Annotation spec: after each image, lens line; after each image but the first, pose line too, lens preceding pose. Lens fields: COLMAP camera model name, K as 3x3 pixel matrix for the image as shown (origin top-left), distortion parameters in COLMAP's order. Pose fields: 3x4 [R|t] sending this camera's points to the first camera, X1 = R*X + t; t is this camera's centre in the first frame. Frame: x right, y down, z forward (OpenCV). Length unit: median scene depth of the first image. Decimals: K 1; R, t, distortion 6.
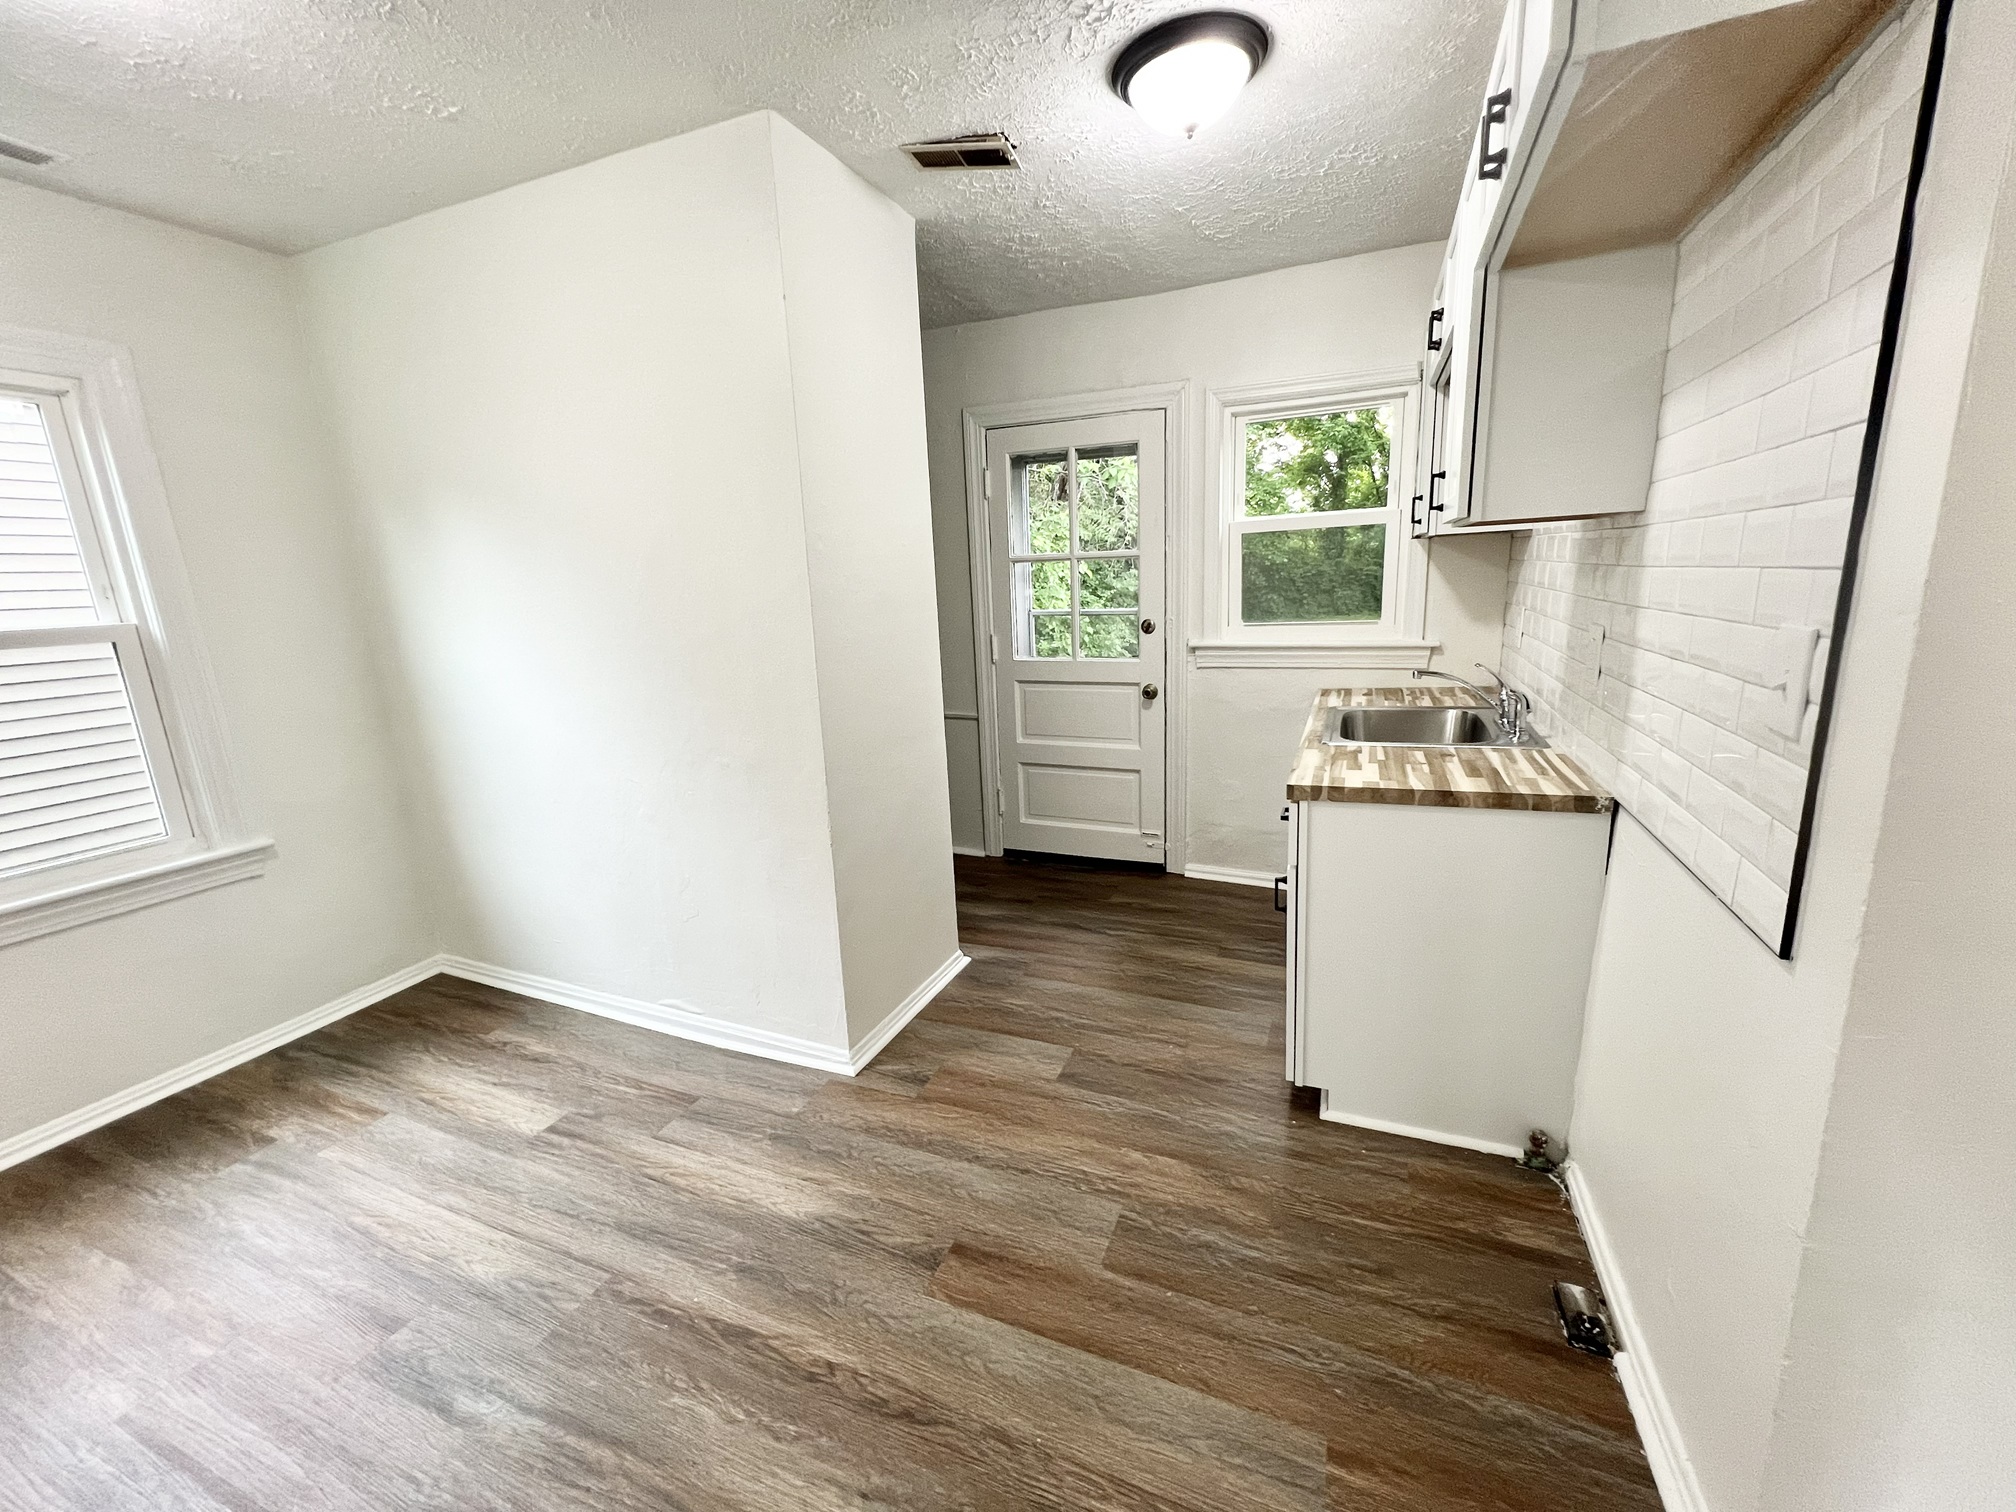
lens RADIAL K [[813.6, 0, 1007.0], [0, 813.6, 759.3], [0, 0, 1]] dist [0.003809, 0.000193]
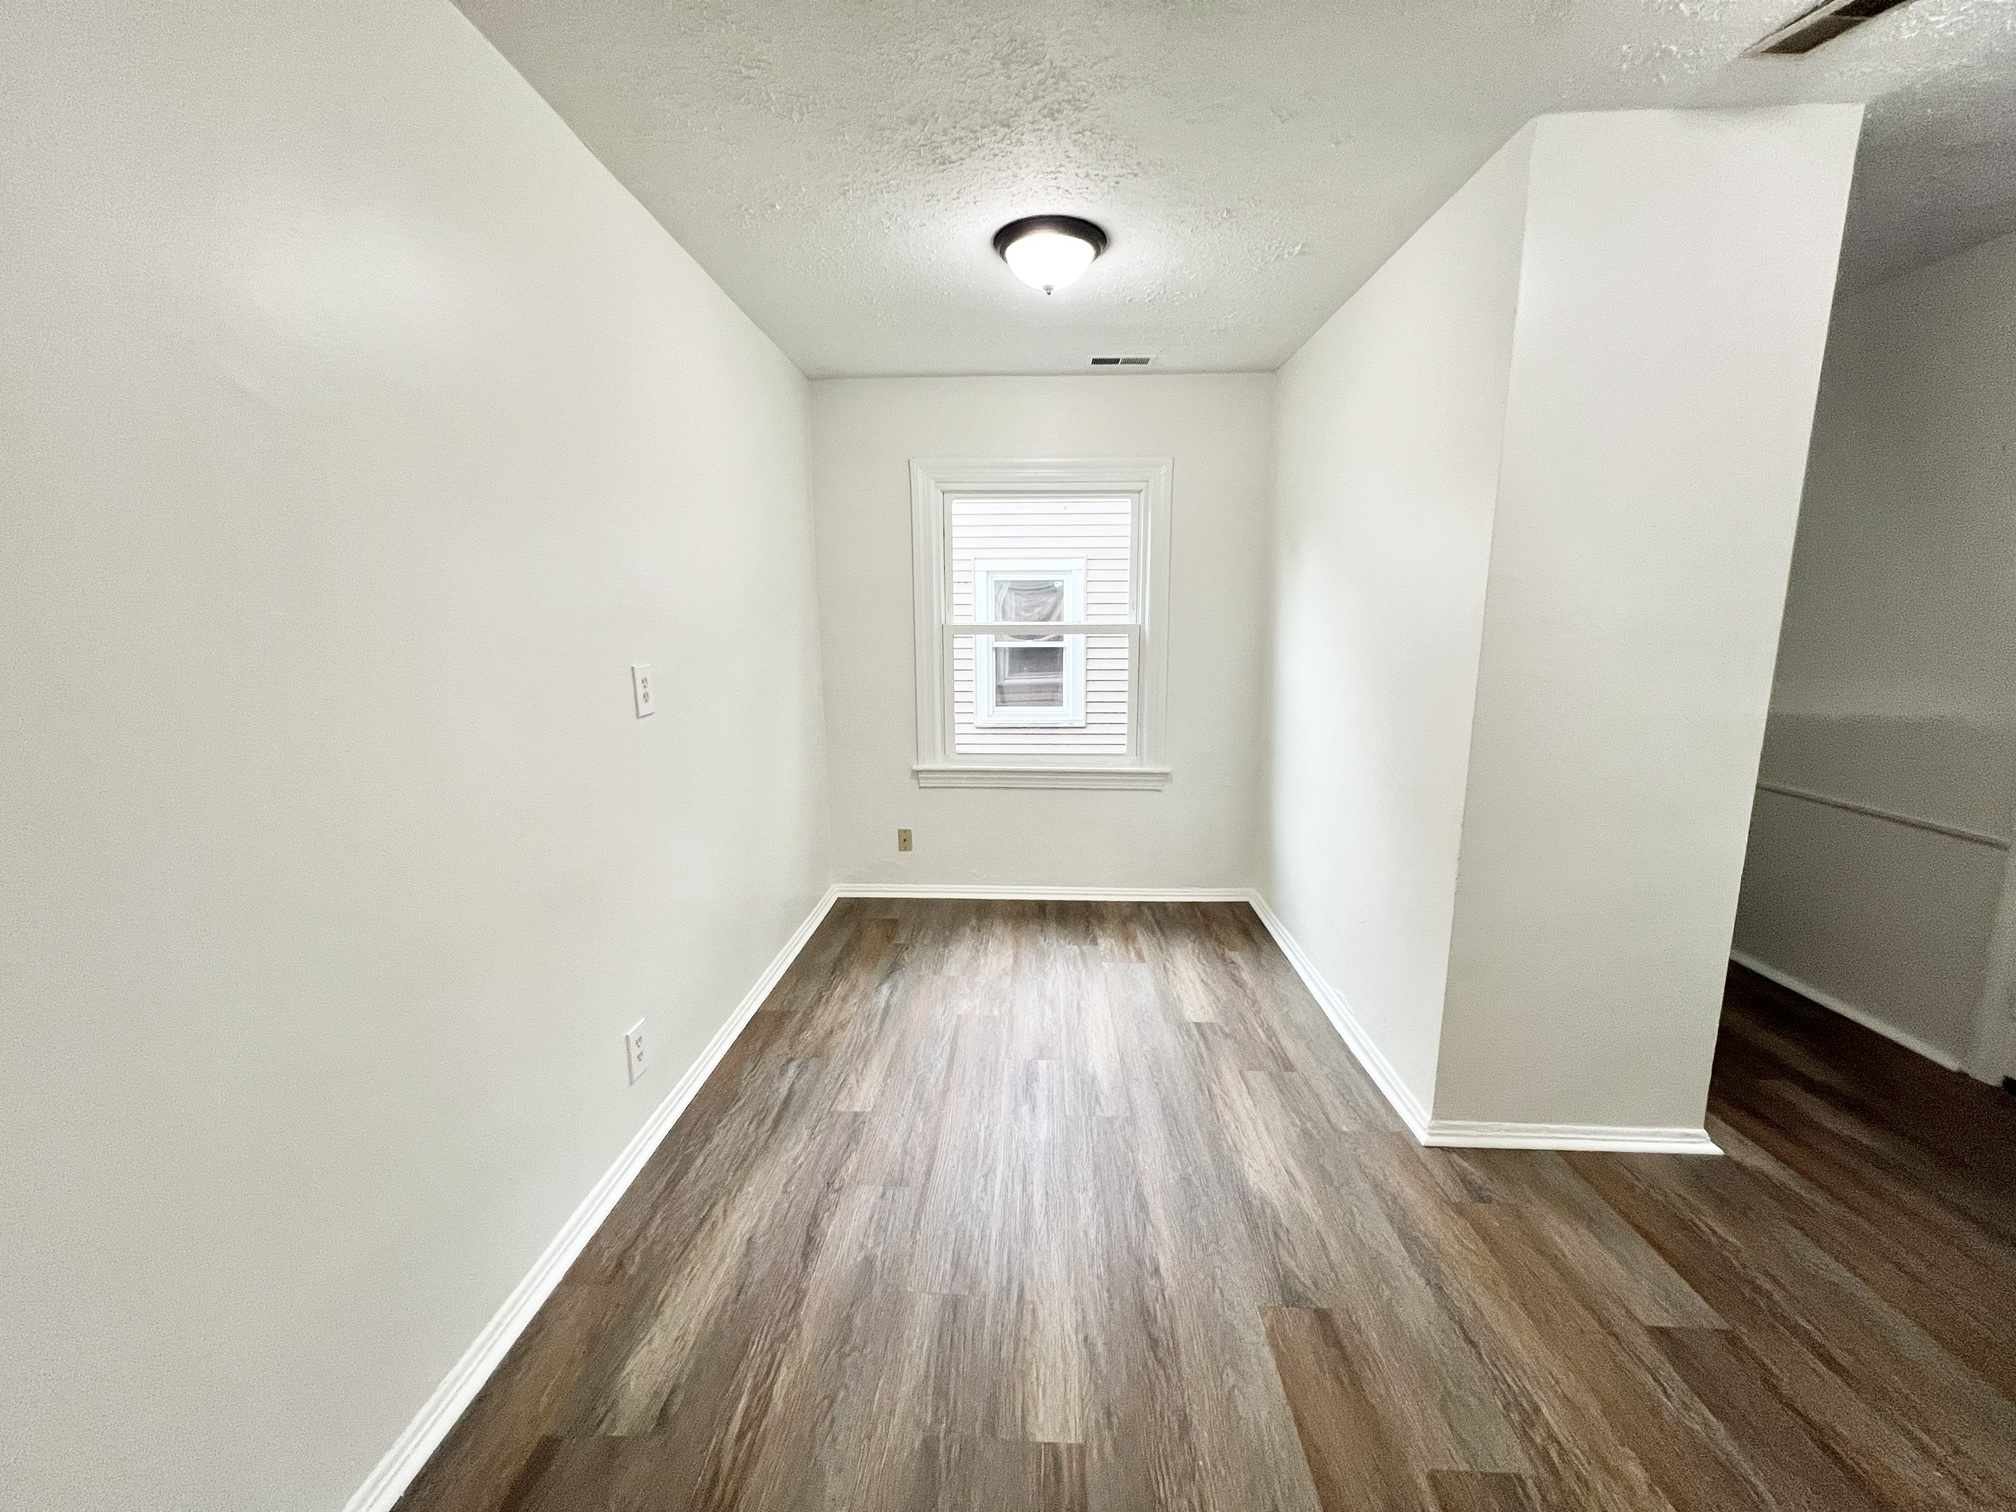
lens RADIAL K [[813.6, 0, 997.5], [0, 813.6, 760.0], [0, 0, 1]] dist [0.003809, 0.000193]
pose [[0.344677, 0.196726, -0.917876, 0.437747], [-0.217627, 0.967901, 0.125725, -0.045476], [0.913146, 0.156421, 0.376426, 0.160270]]
